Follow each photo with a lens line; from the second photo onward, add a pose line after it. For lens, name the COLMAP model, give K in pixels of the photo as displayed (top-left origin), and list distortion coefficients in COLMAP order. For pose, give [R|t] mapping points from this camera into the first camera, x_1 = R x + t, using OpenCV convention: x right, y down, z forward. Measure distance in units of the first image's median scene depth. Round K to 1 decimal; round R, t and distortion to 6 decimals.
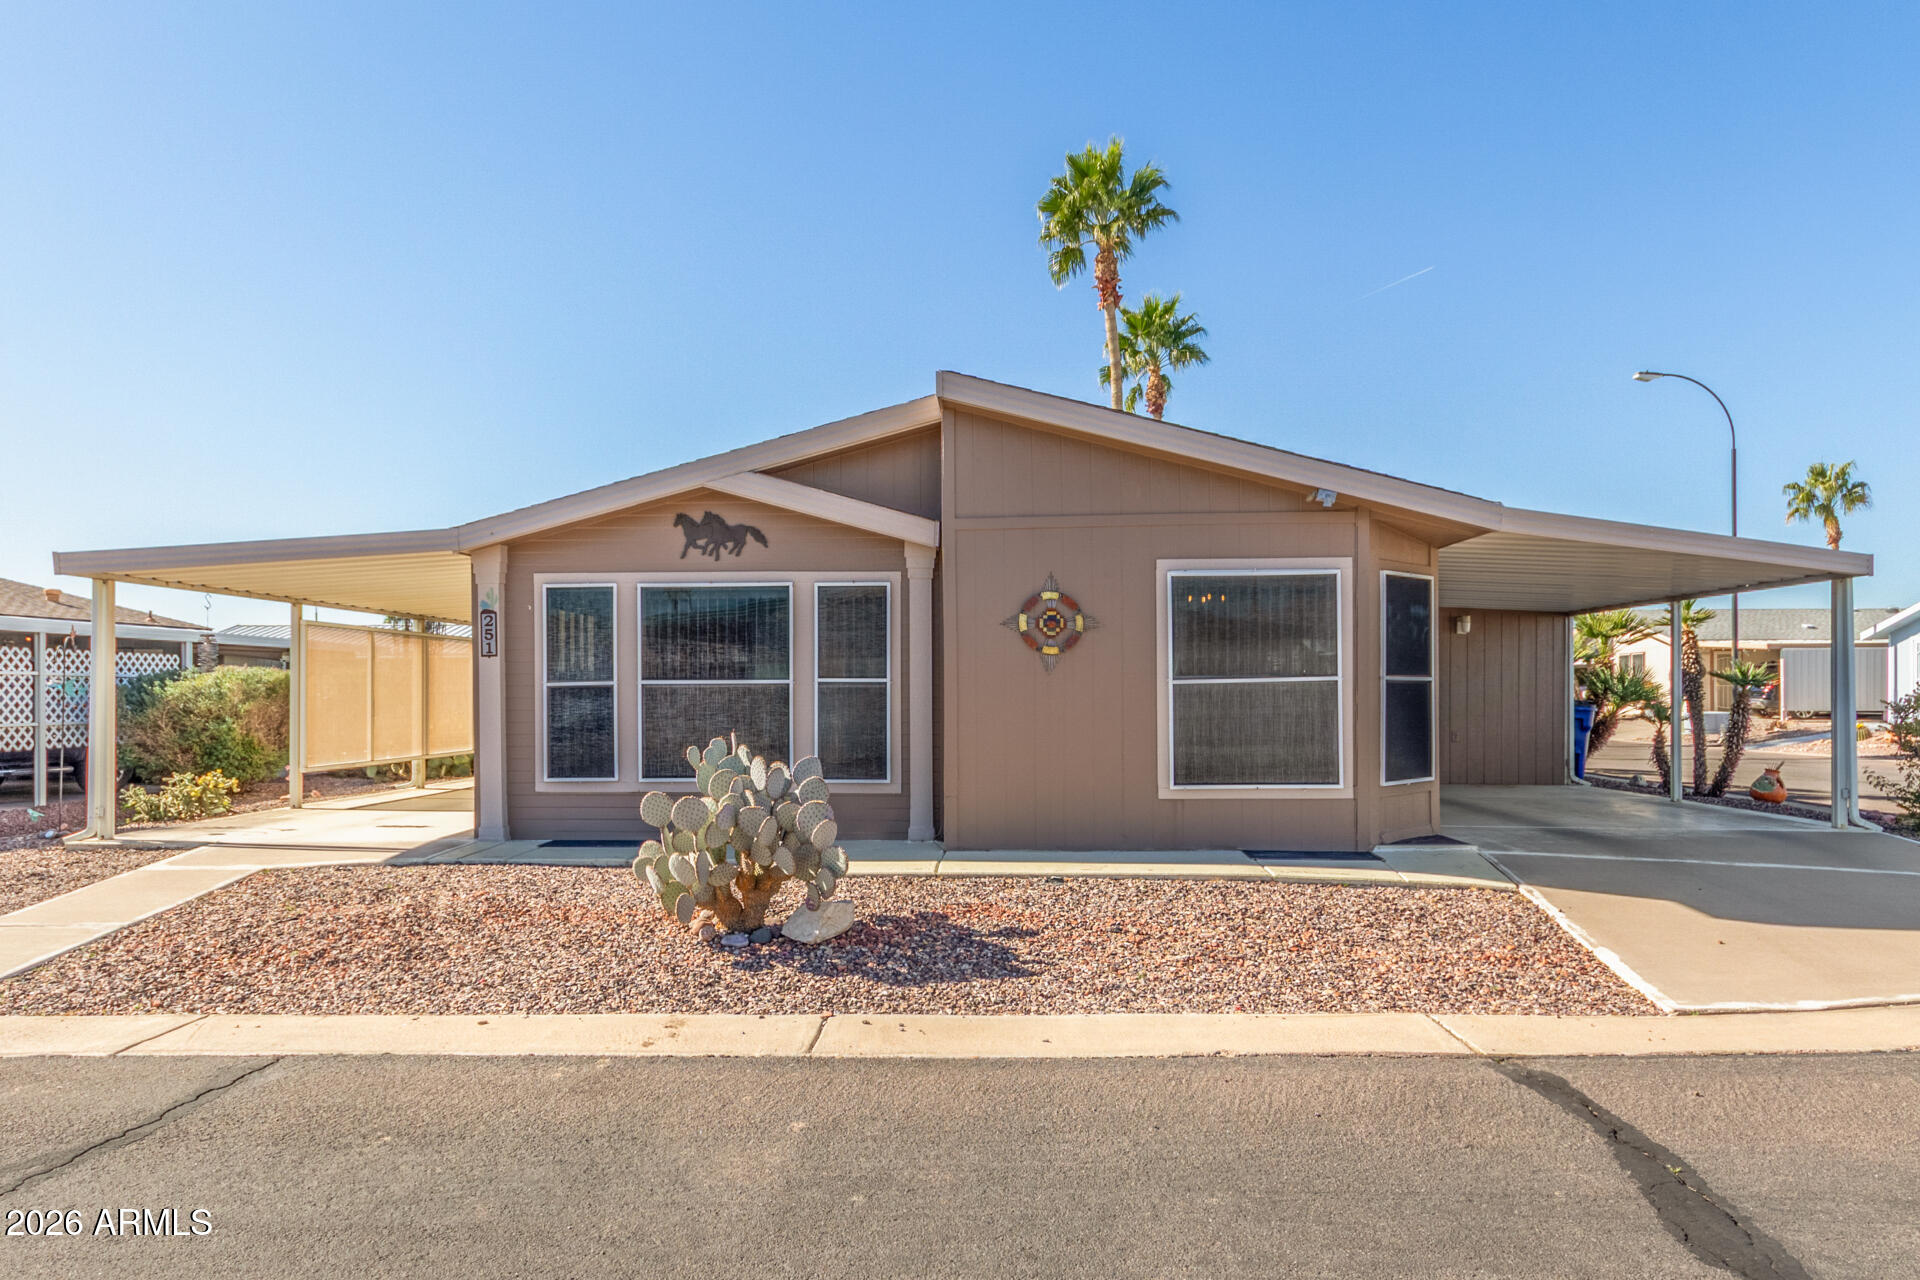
lens RADIAL K [[1153.3, 0, 960.6], [0, 1153.3, 655.0], [0, 0, 1]] dist [-0.006264, -0.000667]
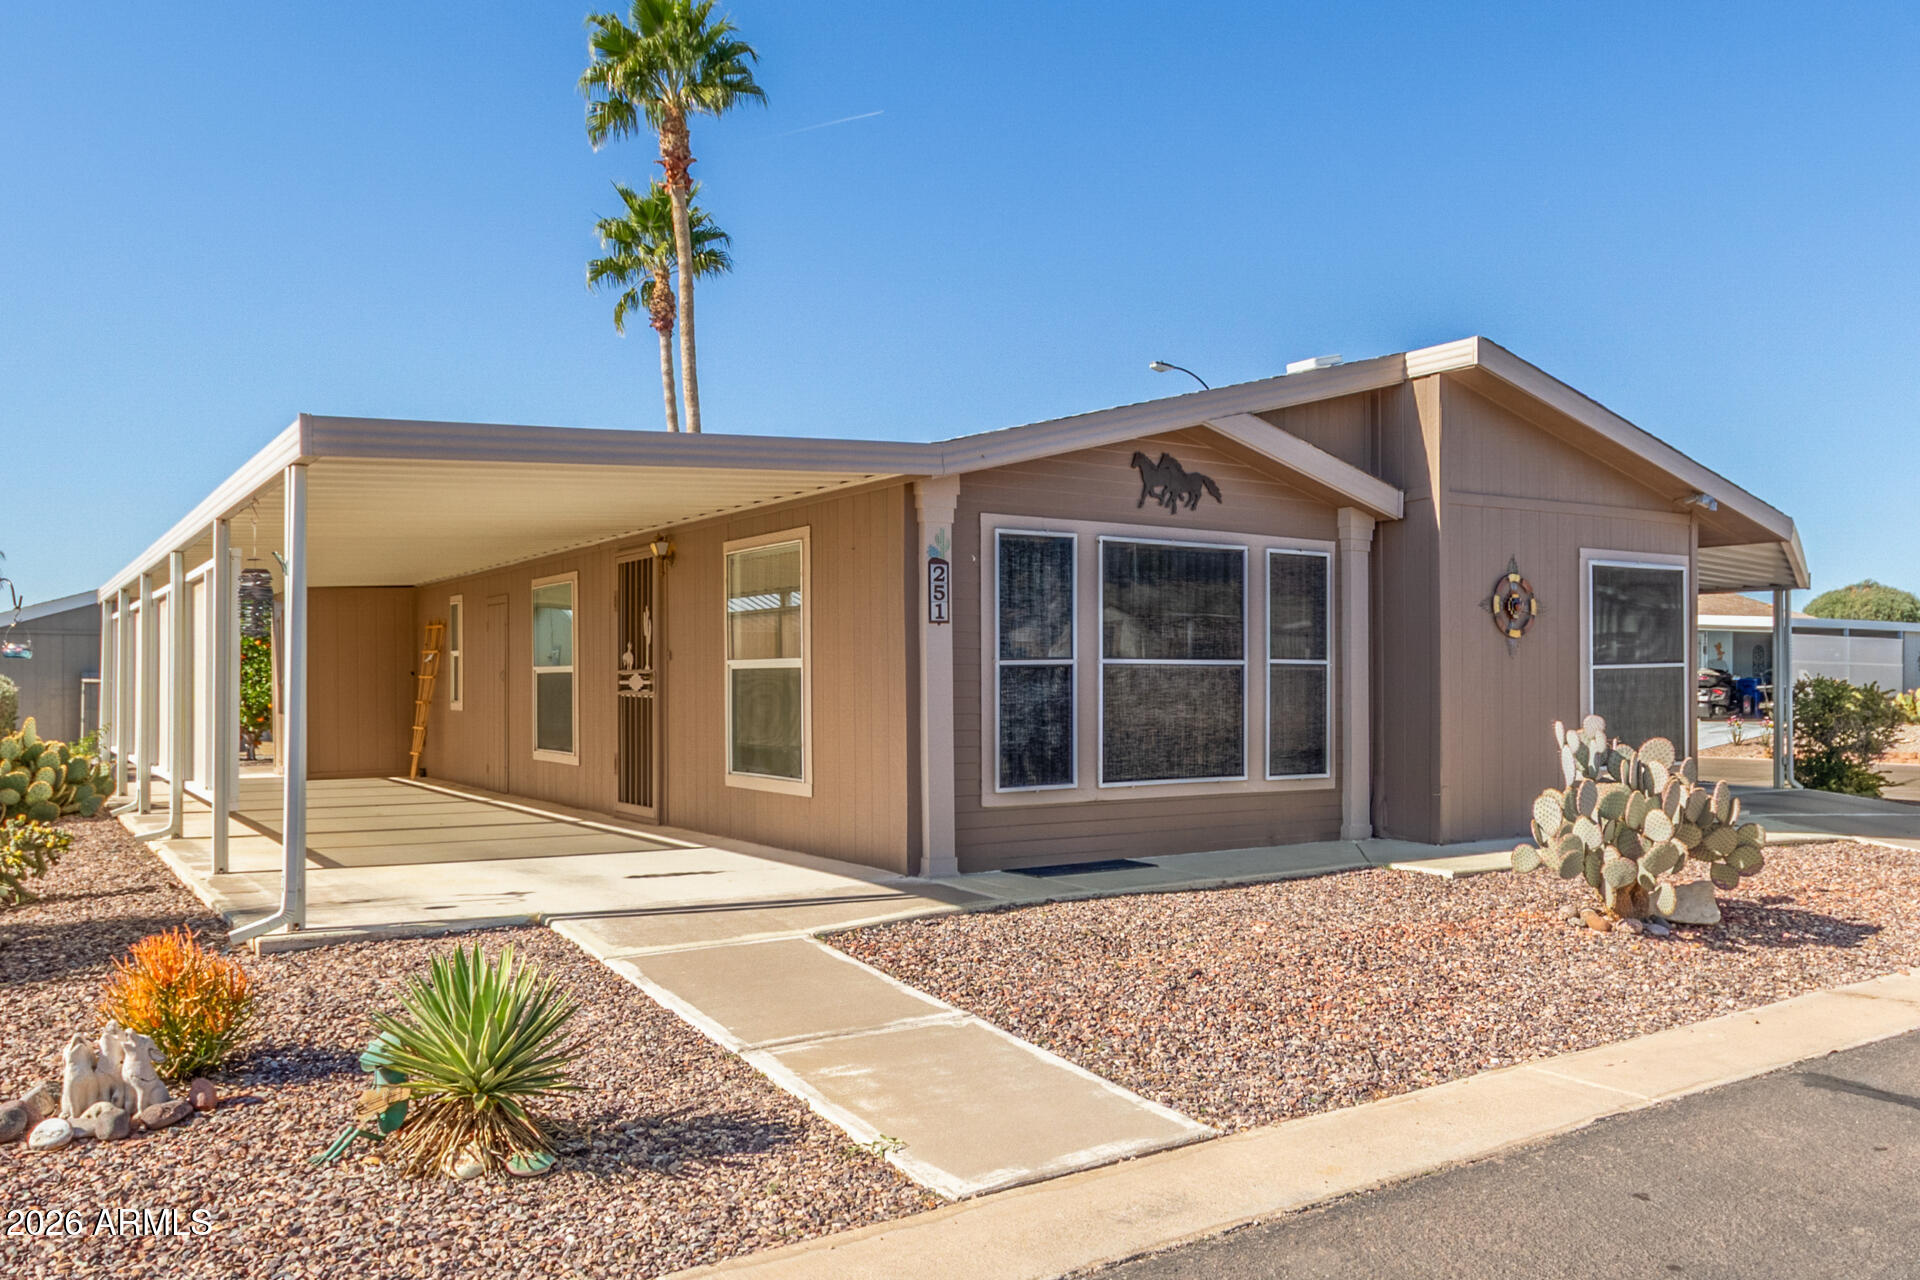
lens RADIAL K [[1460.4, 0, 959.4], [0, 1460.4, 645.9], [0, 0, 1]] dist [-0.004732, -0.000810]
pose [[0.810936, 0.017914, 0.584861, -0.939677], [-0.021261, 0.999773, -0.001143, 0.016142], [-0.584749, -0.011508, 0.811133, 0.245951]]
